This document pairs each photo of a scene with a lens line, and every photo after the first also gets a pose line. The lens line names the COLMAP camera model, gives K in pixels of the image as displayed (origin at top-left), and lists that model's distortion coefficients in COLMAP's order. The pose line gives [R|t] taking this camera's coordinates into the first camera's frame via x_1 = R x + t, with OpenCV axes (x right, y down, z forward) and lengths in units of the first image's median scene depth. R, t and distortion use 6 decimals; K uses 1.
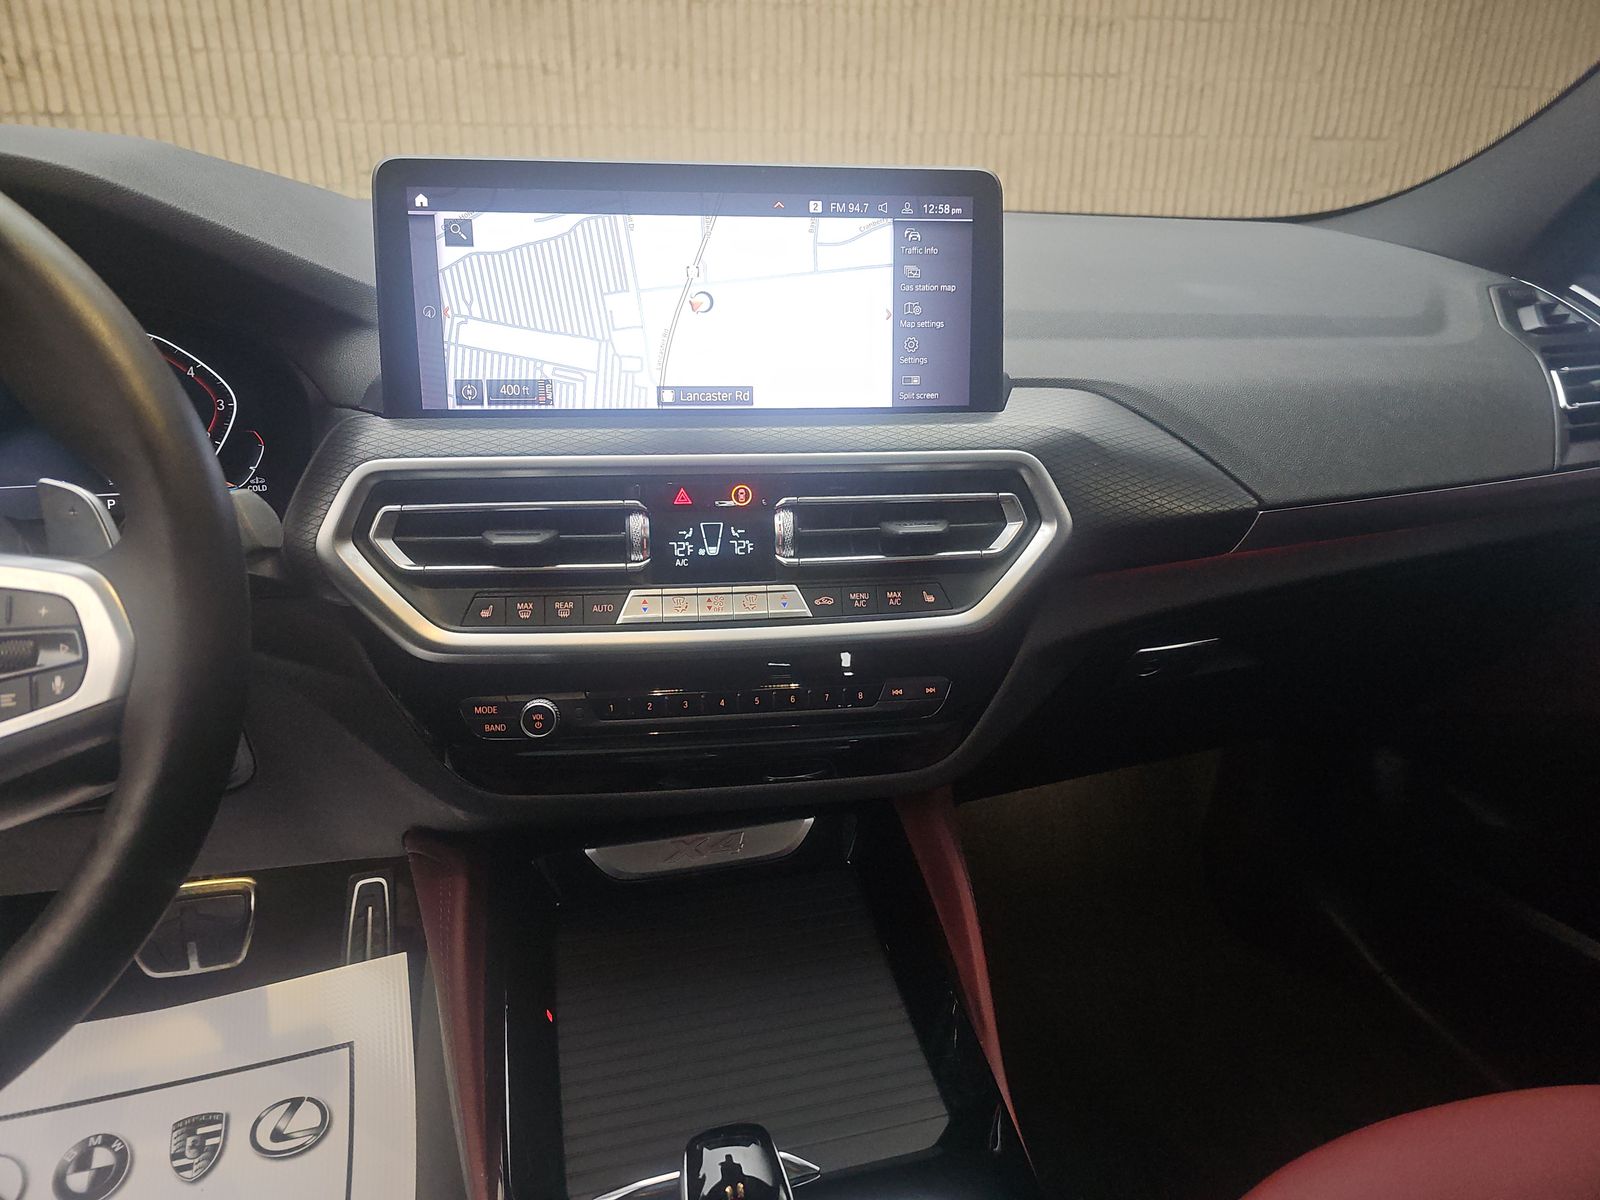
lens RADIAL K [[1103.1, 0, 800.0], [0, 1103.1, 600.0], [0, 0, 1]] dist [0.063917, -0.029417]
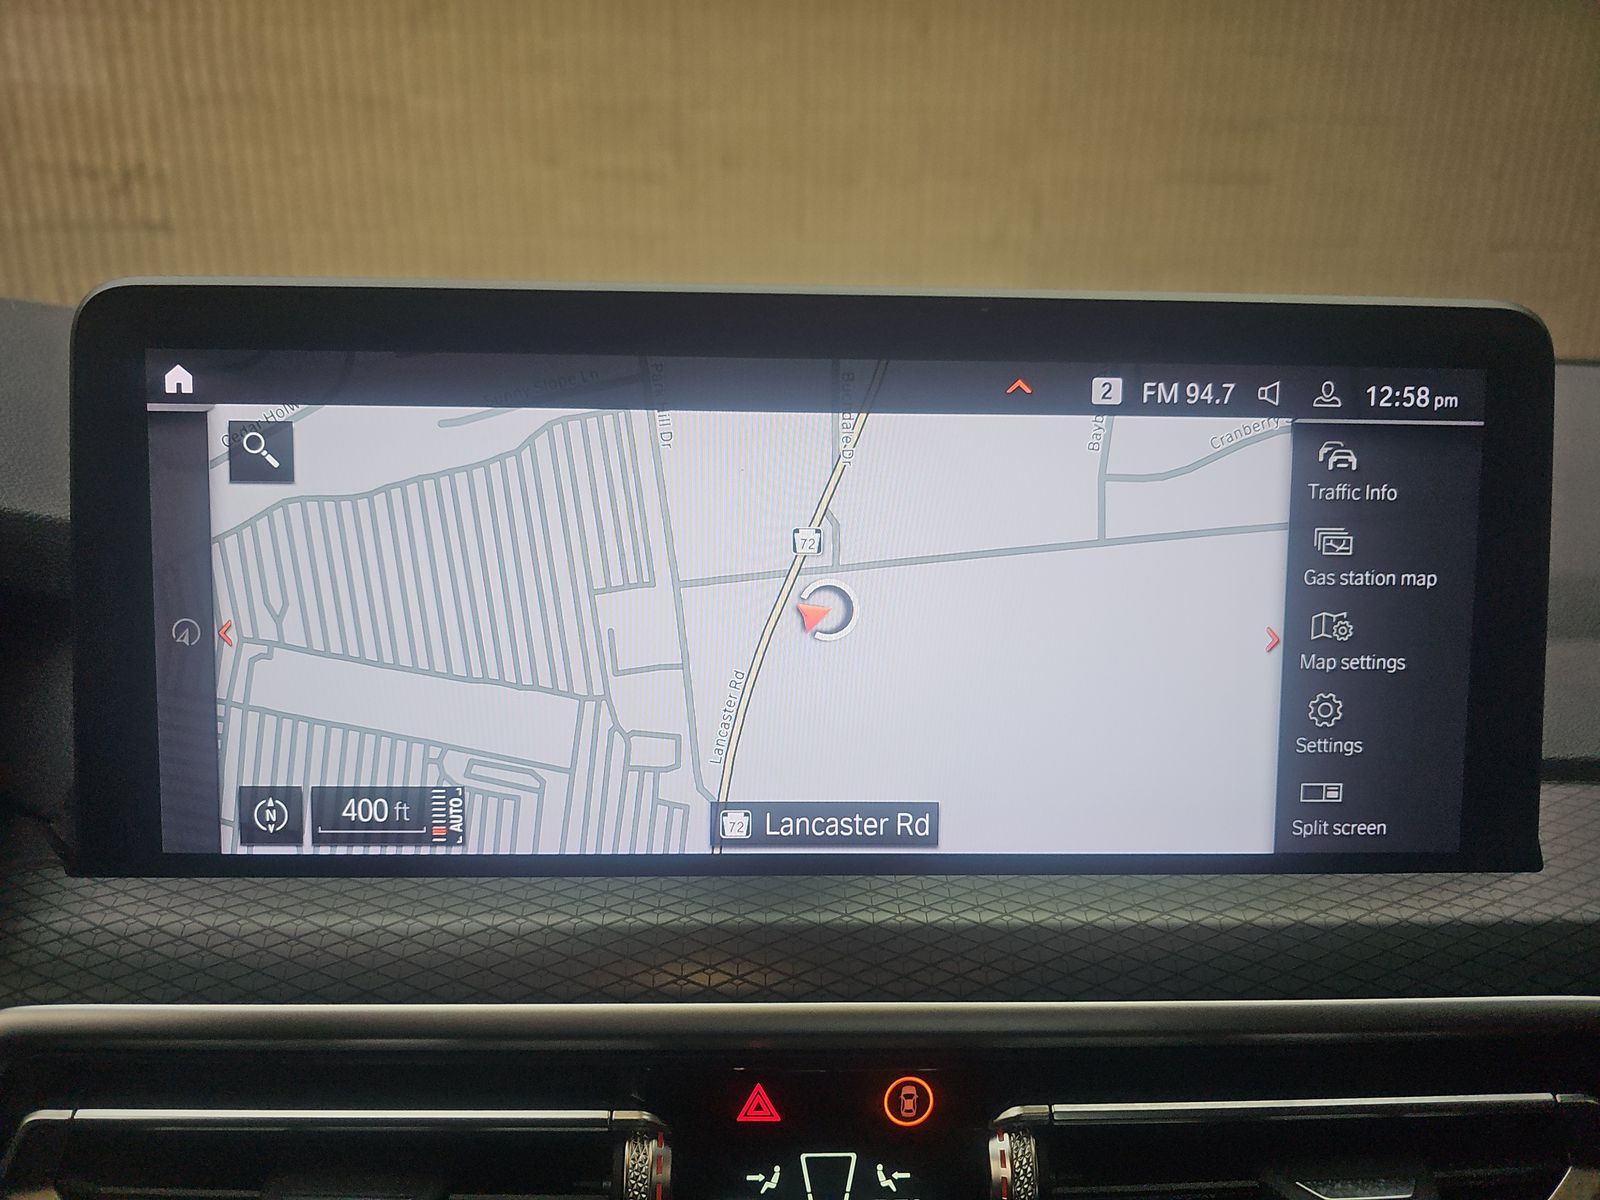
lens RADIAL K [[1088.5, 0, 800.0], [0, 1088.5, 600.0], [0, 0, 1]] dist [0.008575, 0.001026]
pose [[0.994899, 0.030201, -0.096248, -0.059196], [-0.037656, 0.996350, -0.076612, -0.242266], [0.093582, 0.079846, 0.992405, 0.595471]]
